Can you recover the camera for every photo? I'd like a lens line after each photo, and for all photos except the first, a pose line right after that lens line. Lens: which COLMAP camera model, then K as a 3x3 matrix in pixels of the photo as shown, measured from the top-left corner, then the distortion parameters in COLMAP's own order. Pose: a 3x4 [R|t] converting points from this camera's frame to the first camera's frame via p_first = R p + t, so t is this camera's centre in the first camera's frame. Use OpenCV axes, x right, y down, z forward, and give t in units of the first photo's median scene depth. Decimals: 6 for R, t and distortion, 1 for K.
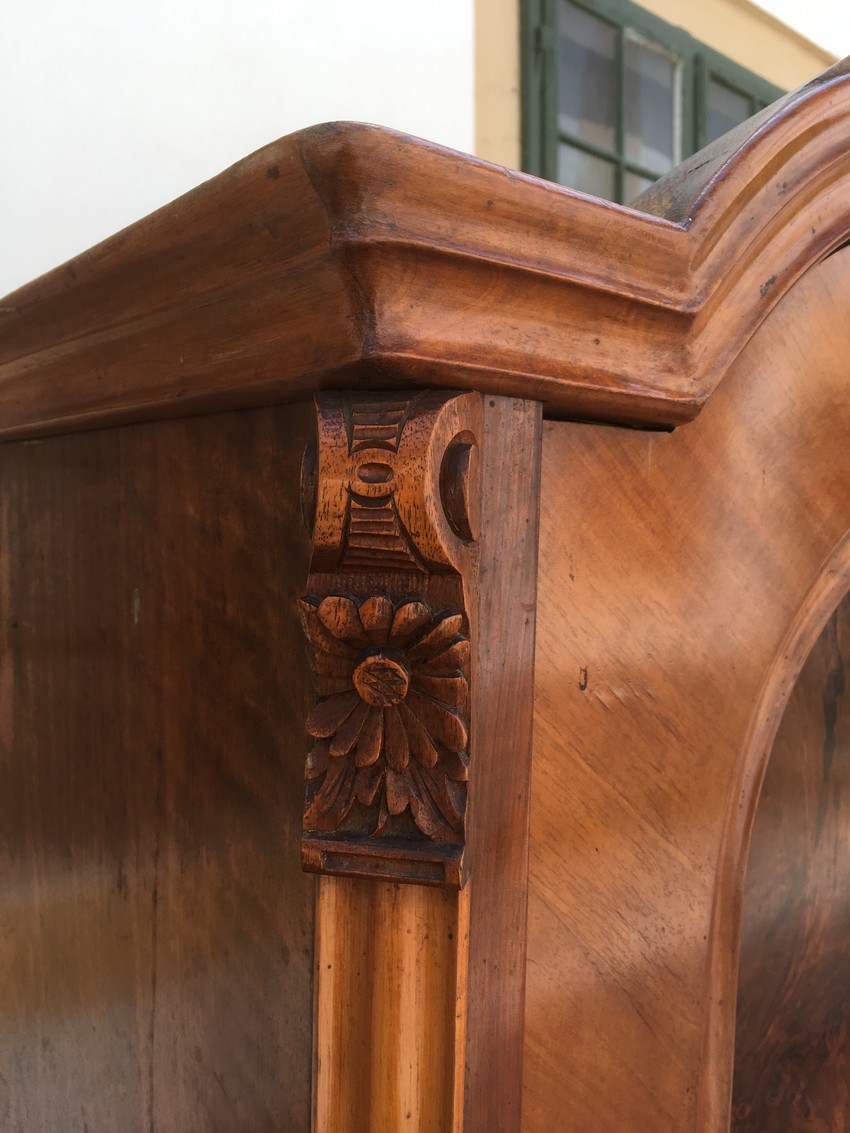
lens RADIAL K [[989.9, 0, 416.0], [0, 989.9, 560.7], [0, 0, 1]] dist [0.021654, -0.075302]
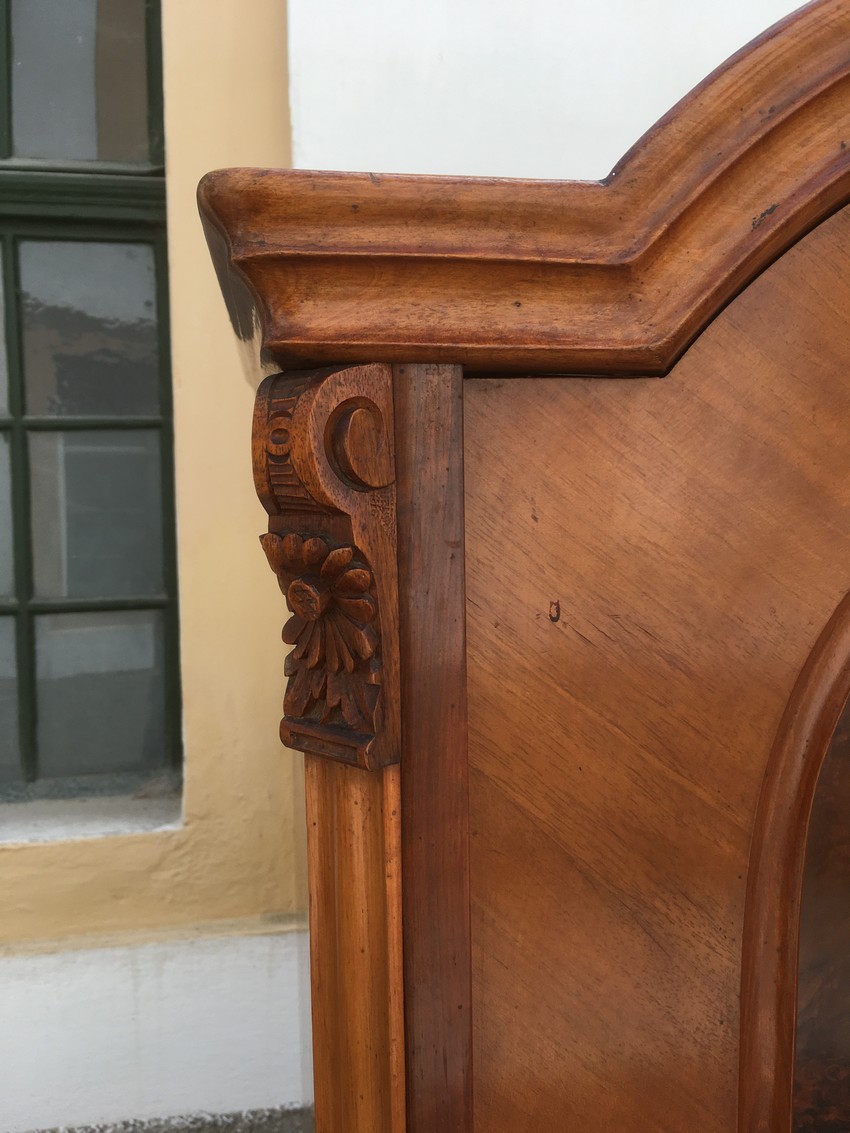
lens RADIAL K [[989.9, 0, 434.8], [0, 989.9, 568.1], [0, 0, 1]] dist [0.021654, -0.075302]
pose [[0.869066, 0.014759, -0.494476, 0.667317], [0.009718, 0.998853, 0.046894, 0.020514], [0.494601, -0.045559, 0.867925, -0.018892]]
